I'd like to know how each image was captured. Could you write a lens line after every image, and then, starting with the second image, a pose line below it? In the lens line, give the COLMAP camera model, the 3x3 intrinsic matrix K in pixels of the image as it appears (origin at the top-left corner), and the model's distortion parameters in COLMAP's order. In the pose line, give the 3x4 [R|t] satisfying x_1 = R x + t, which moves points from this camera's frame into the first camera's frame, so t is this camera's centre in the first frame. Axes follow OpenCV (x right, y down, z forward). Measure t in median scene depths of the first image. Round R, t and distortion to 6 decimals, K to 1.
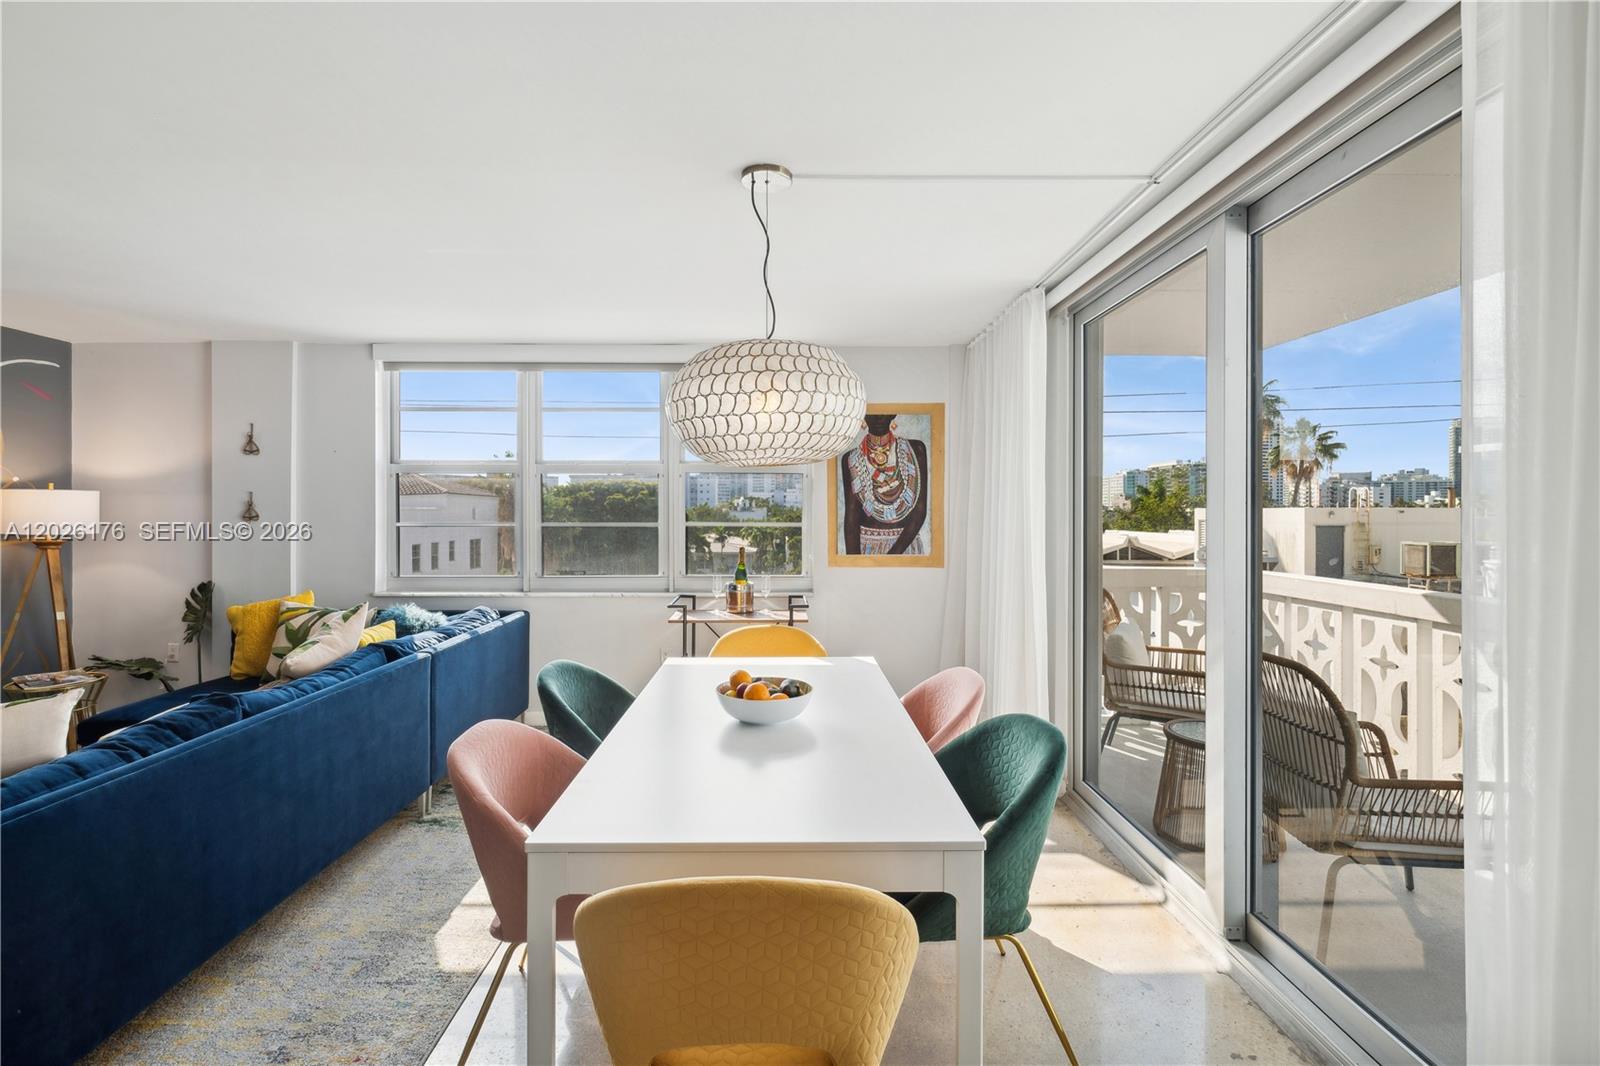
lens RADIAL K [[722.4, 0, 801.8], [0, 722.4, 519.9], [0, 0, 1]] dist [-0.000686, -0.000270]
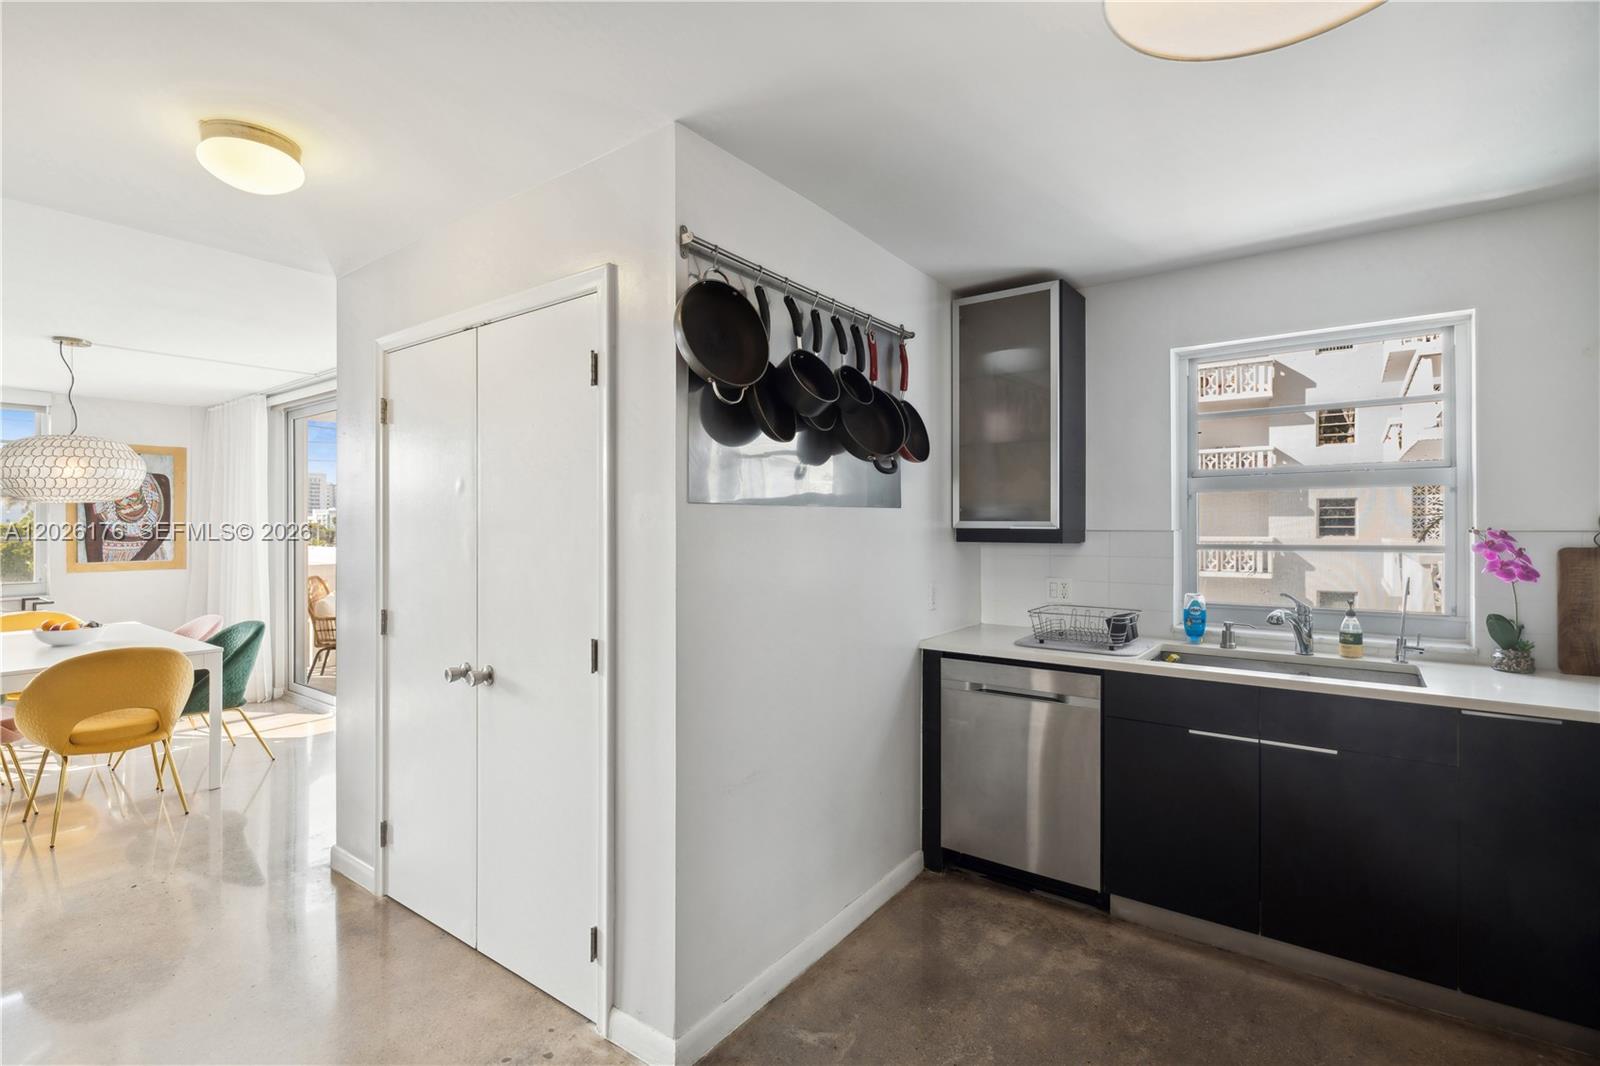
lens RADIAL K [[722.4, 0, 801.8], [0, 722.4, 519.9], [0, 0, 1]] dist [-0.000686, -0.000270]
pose [[0.604772, 0.000240, 0.796398, -0.188280], [0.015962, 0.999795, -0.012423, 0.009576], [-0.796238, 0.020225, 0.604645, -0.759623]]
